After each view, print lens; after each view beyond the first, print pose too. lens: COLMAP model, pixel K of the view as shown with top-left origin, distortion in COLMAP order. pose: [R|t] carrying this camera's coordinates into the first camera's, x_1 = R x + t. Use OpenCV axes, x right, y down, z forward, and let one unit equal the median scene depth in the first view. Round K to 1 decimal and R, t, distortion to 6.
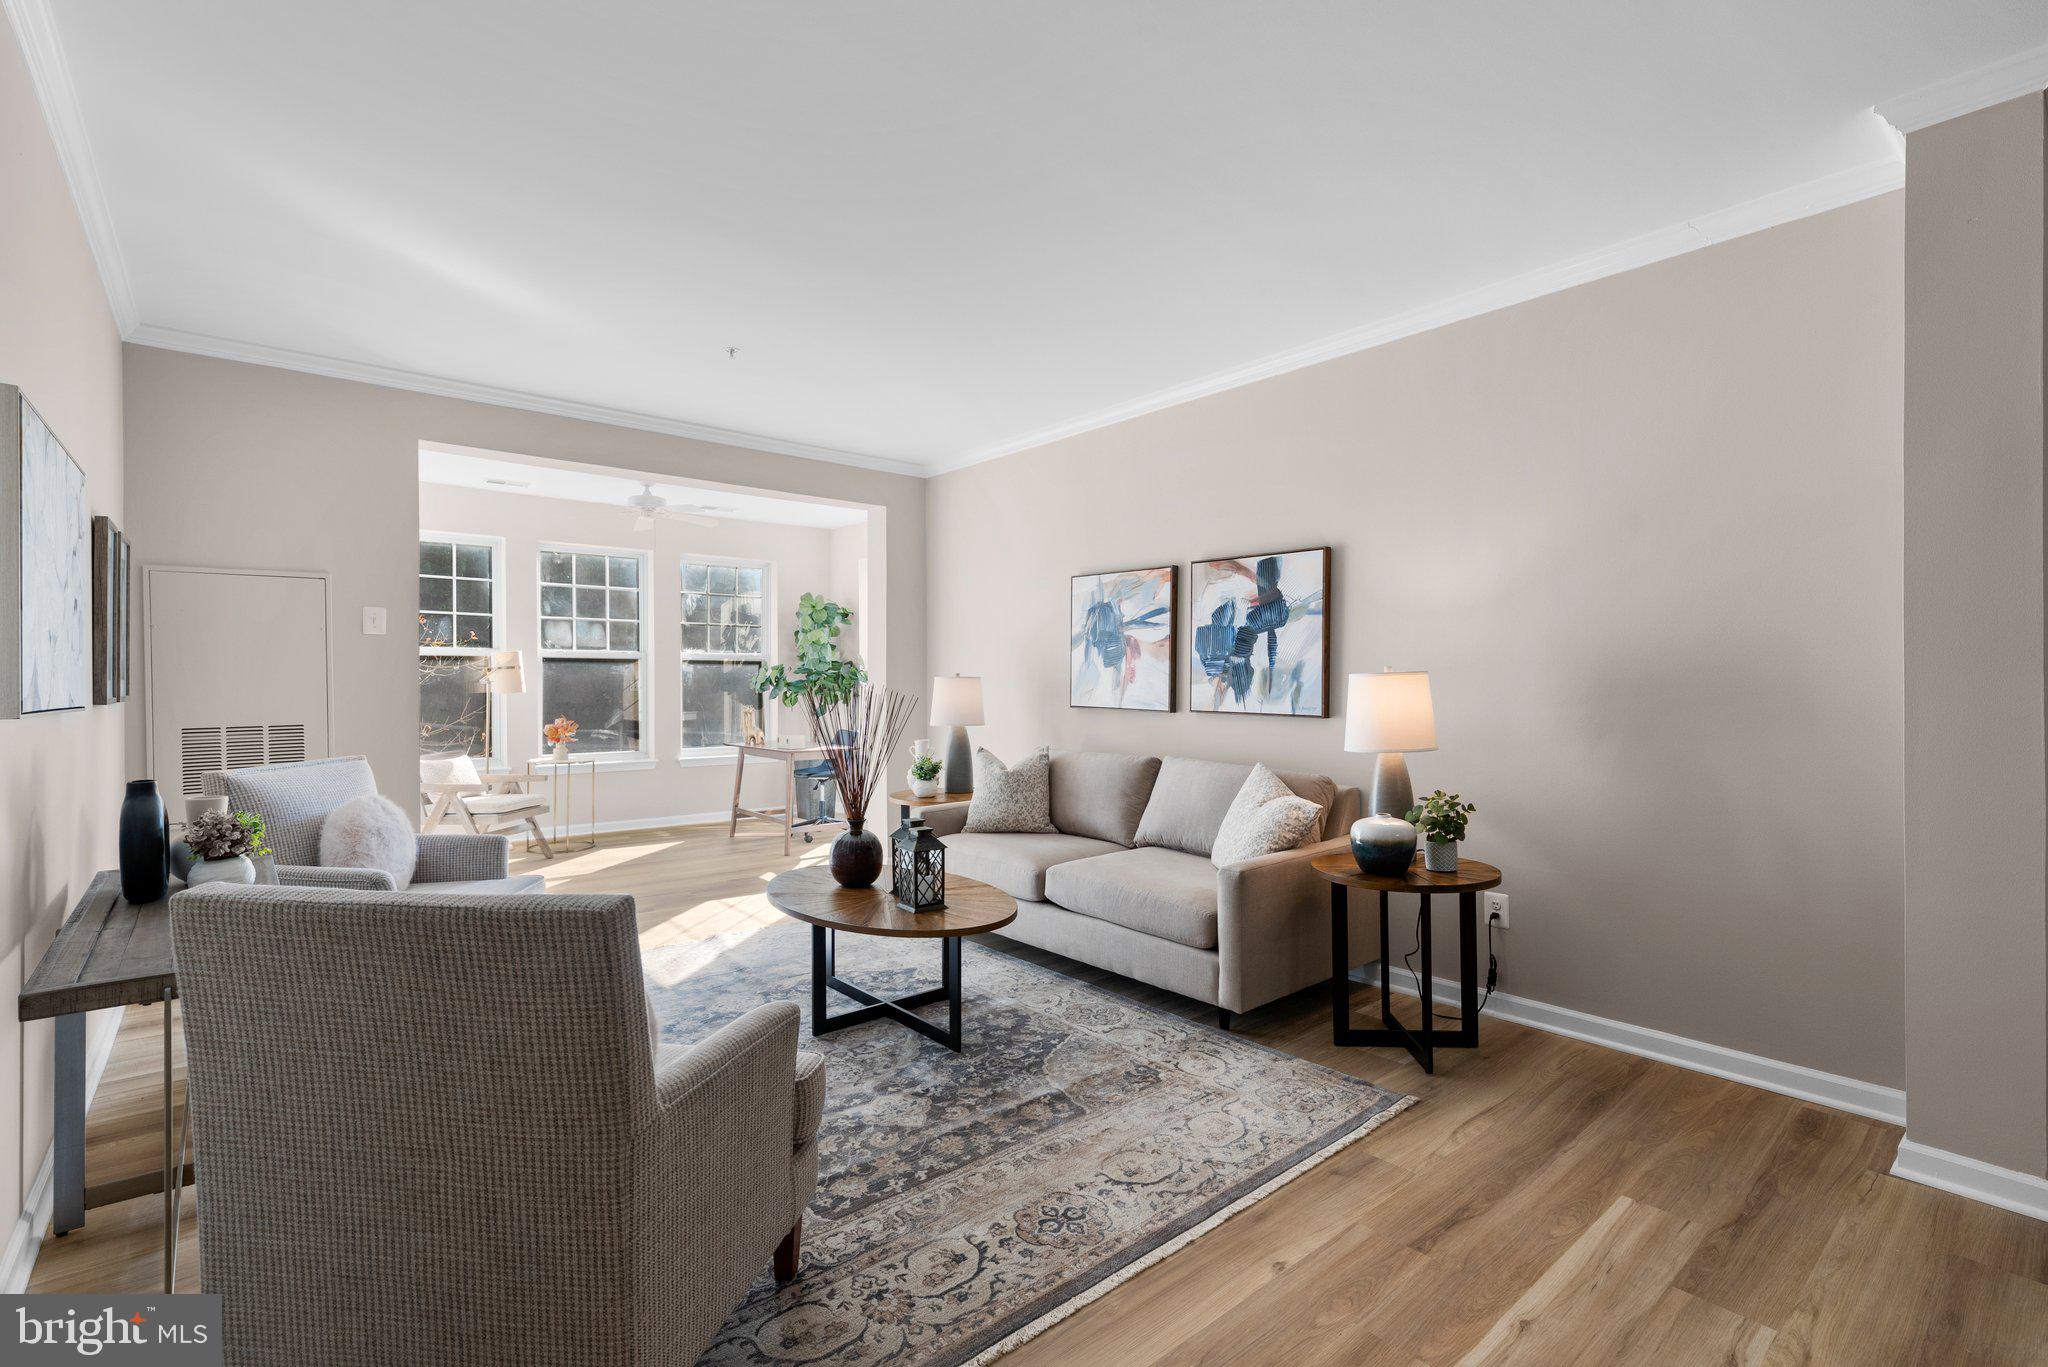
lens RADIAL K [[916.6, 0, 1031.7], [0, 916.6, 689.3], [0, 0, 1]] dist [0.002060, -0.000554]
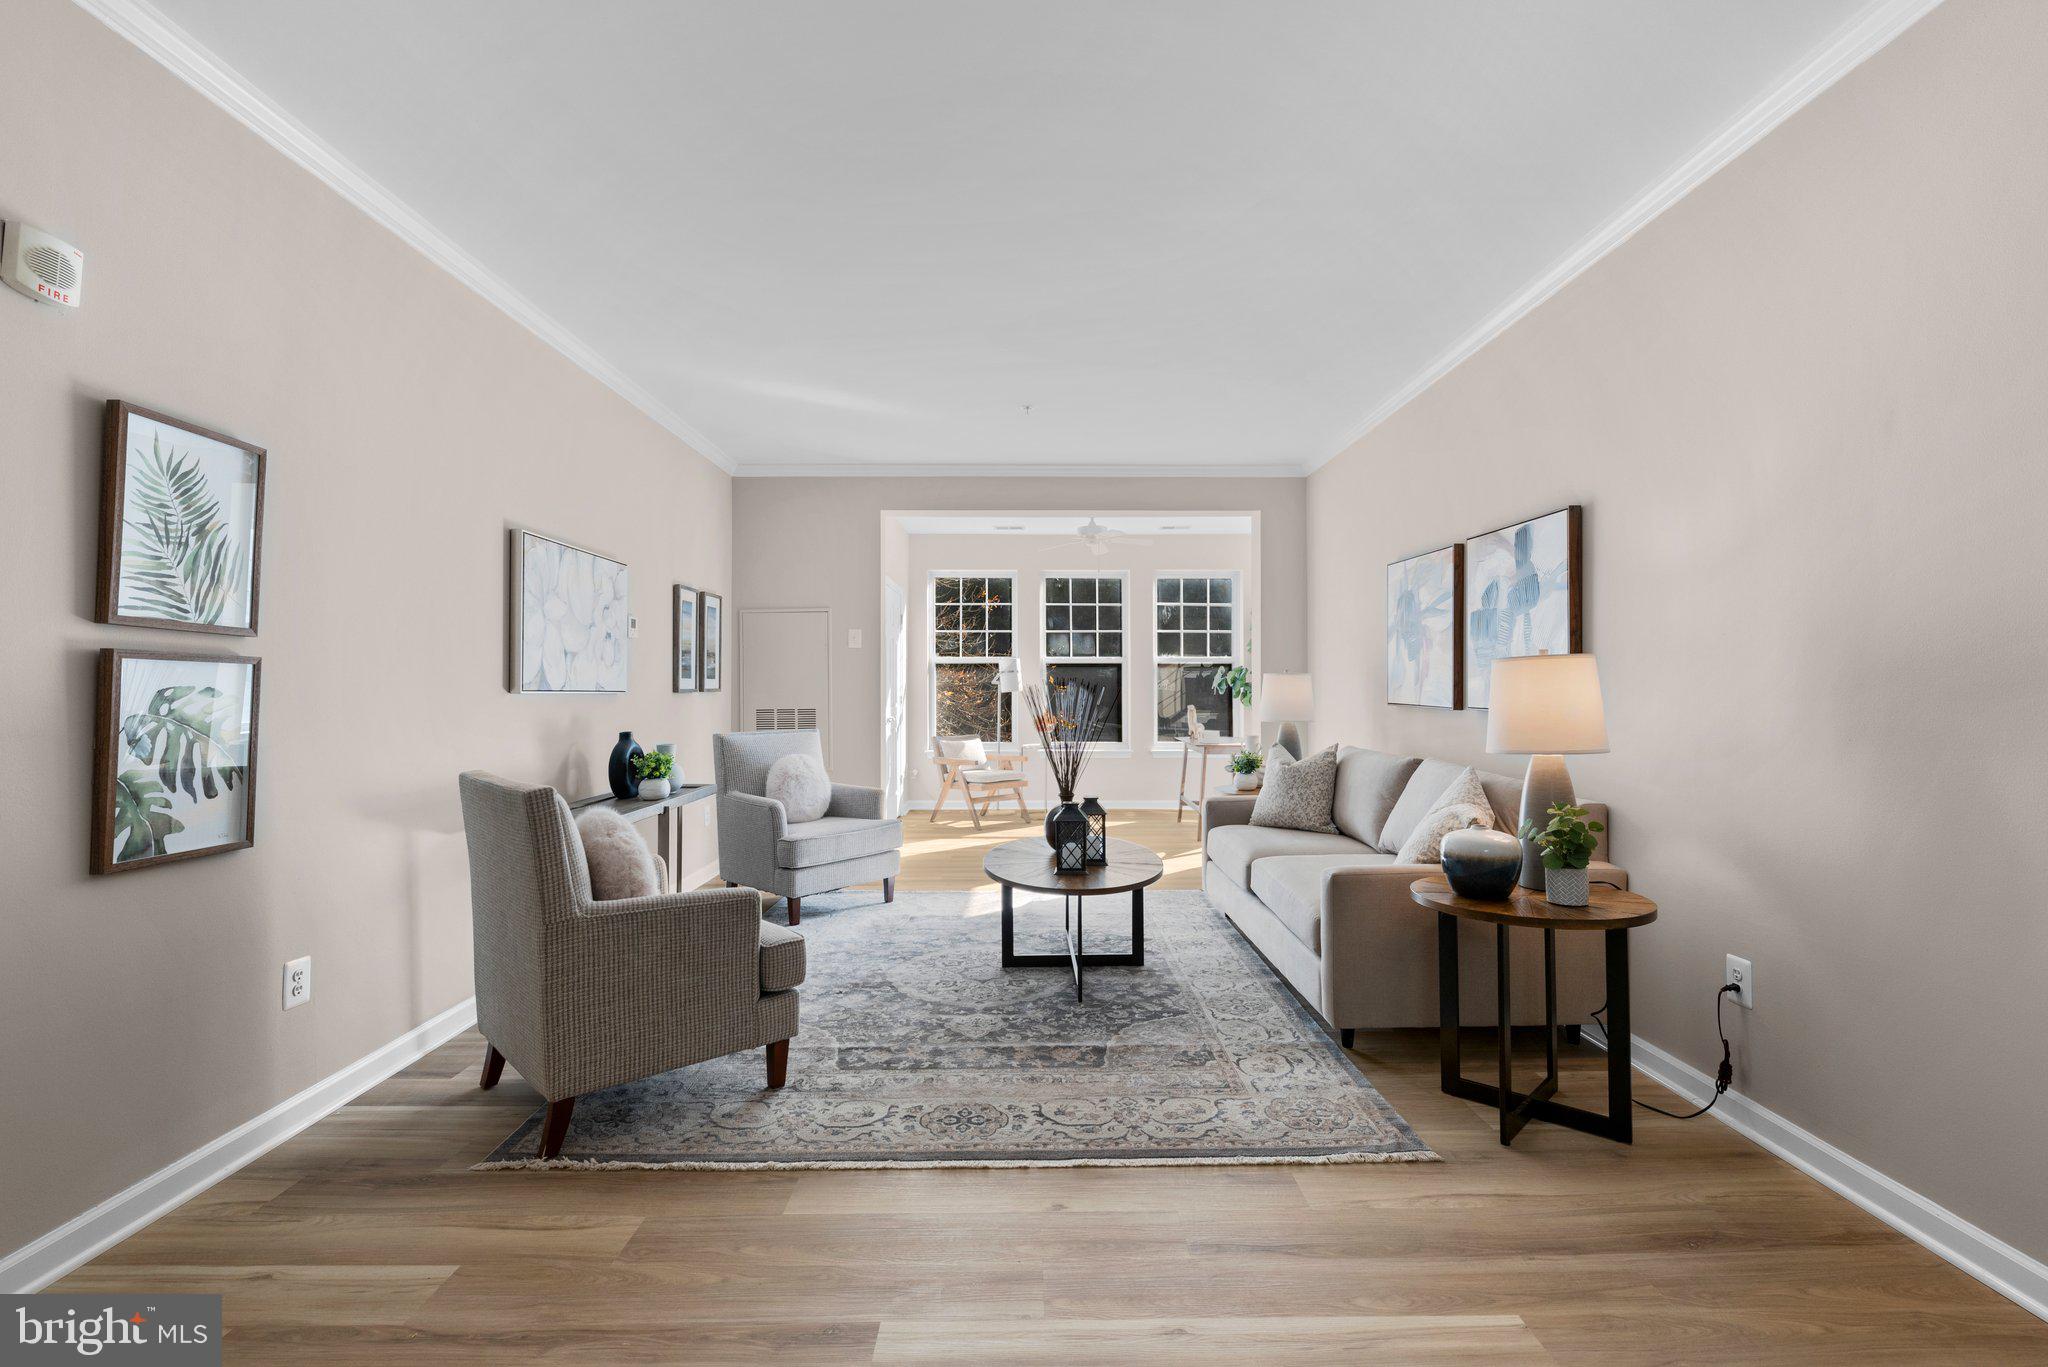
lens RADIAL K [[916.6, 0, 1041.9], [0, 916.6, 672.9], [0, 0, 1]] dist [0.002060, -0.000554]
pose [[0.771746, -0.012534, -0.635808, 0.385819], [-0.003147, 0.999718, -0.023528, 0.011225], [0.635923, 0.020158, 0.771489, 0.058886]]
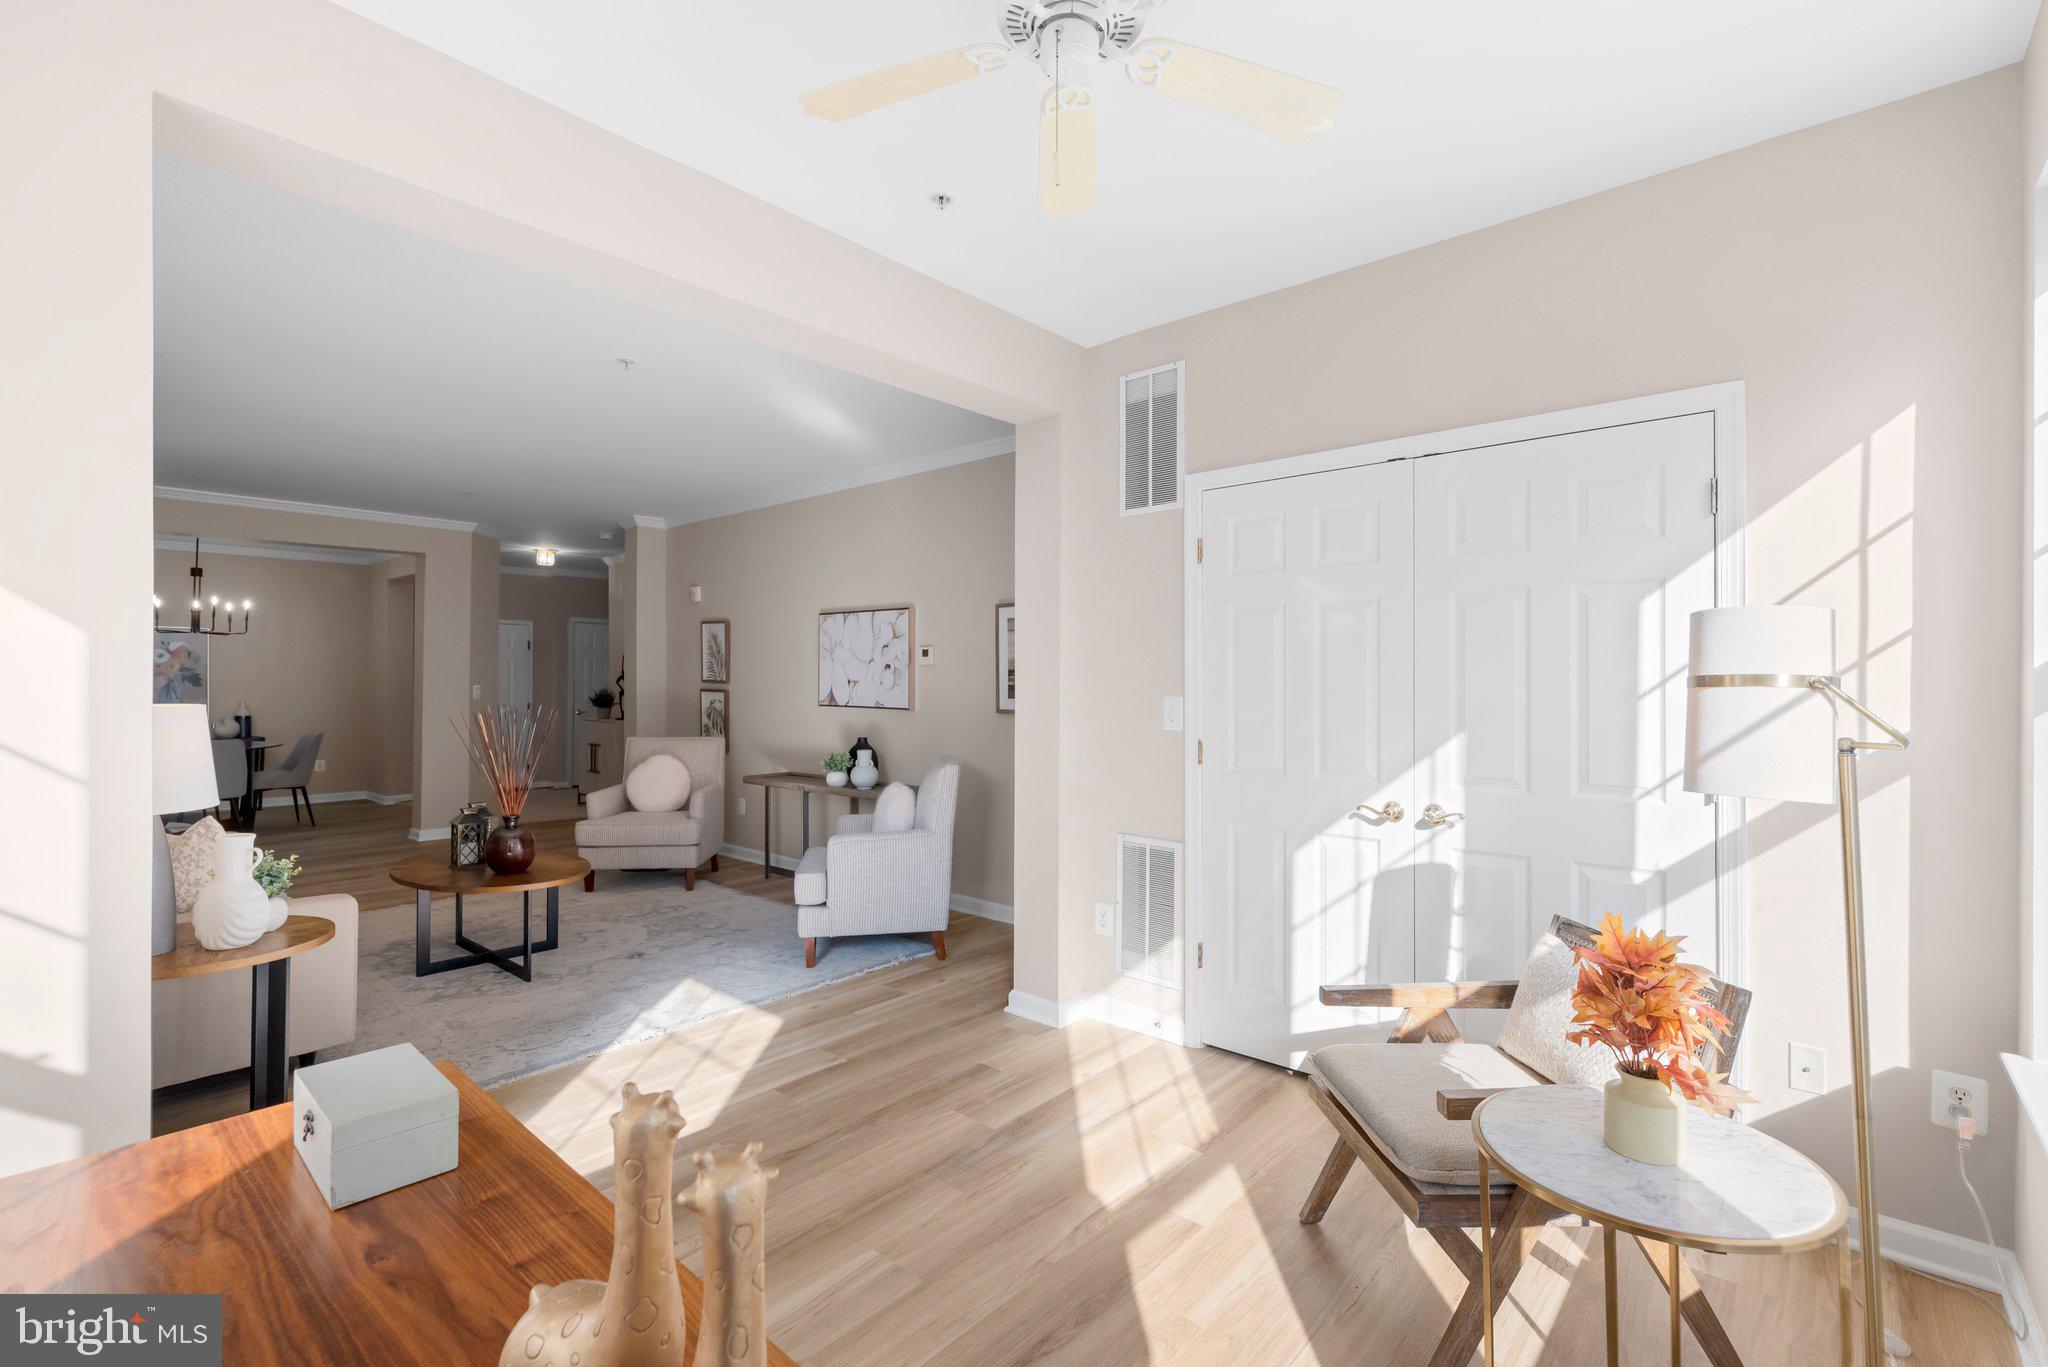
lens RADIAL K [[916.6, 0, 1026.6], [0, 916.6, 688.1], [0, 0, 1]] dist [0.002060, -0.000554]
pose [[-0.990153, -0.004204, -0.139924, -0.506138], [-0.006458, 0.999857, 0.015657, -0.035538], [0.139838, 0.016406, -0.990038, 1.674688]]
